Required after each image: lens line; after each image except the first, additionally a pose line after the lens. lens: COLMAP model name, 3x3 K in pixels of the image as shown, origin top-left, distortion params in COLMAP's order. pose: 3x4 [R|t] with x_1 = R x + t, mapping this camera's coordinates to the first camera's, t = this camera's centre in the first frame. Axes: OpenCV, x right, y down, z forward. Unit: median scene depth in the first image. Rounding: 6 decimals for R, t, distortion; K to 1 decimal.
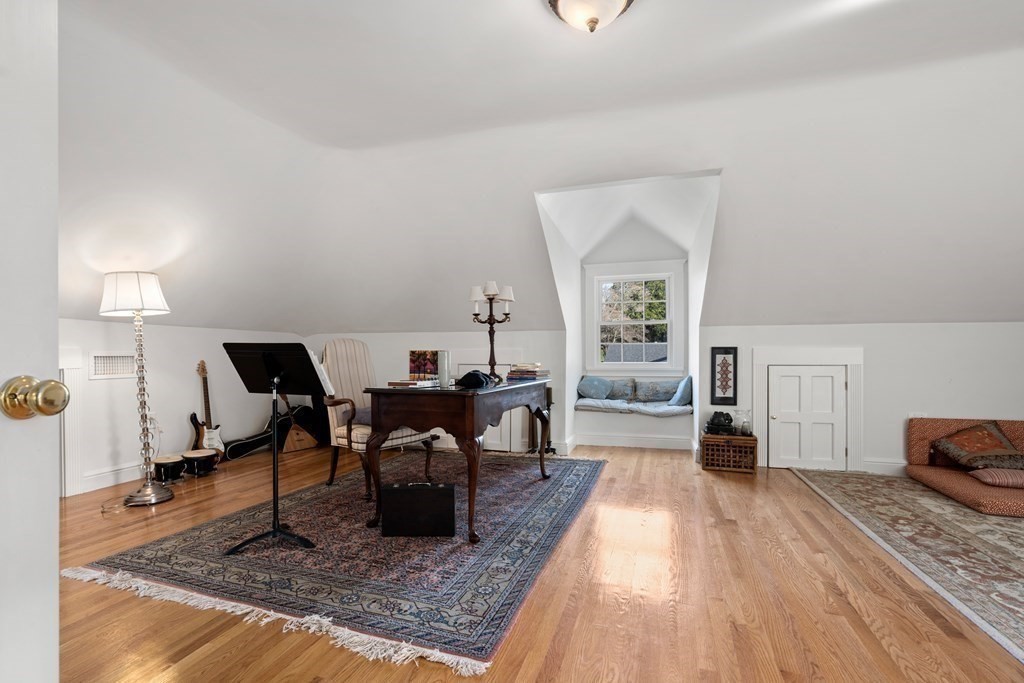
lens RADIAL K [[464.5, 0, 509.8], [0, 464.5, 350.4], [0, 0, 1]] dist [-0.002900, 0.001304]
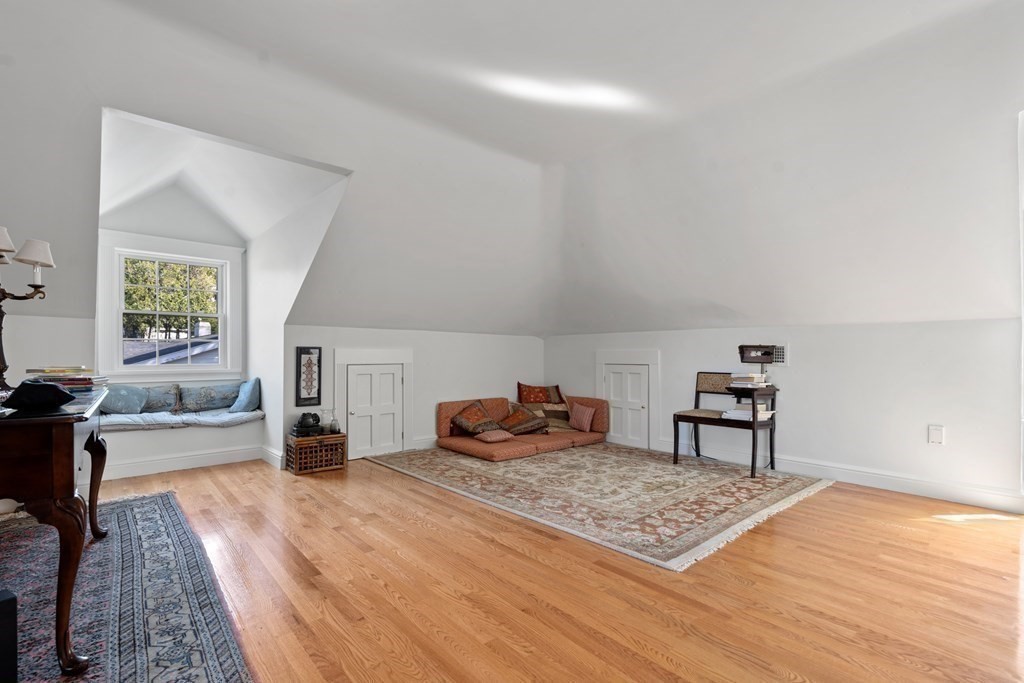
lens RADIAL K [[464.5, 0, 505.5], [0, 464.5, 347.6], [0, 0, 1]] dist [-0.002900, 0.001304]
pose [[0.522761, 0.017559, 0.852298, -0.178151], [-0.011309, 0.999843, -0.013662, 0.003214], [-0.852404, -0.002497, 0.522877, 0.140364]]
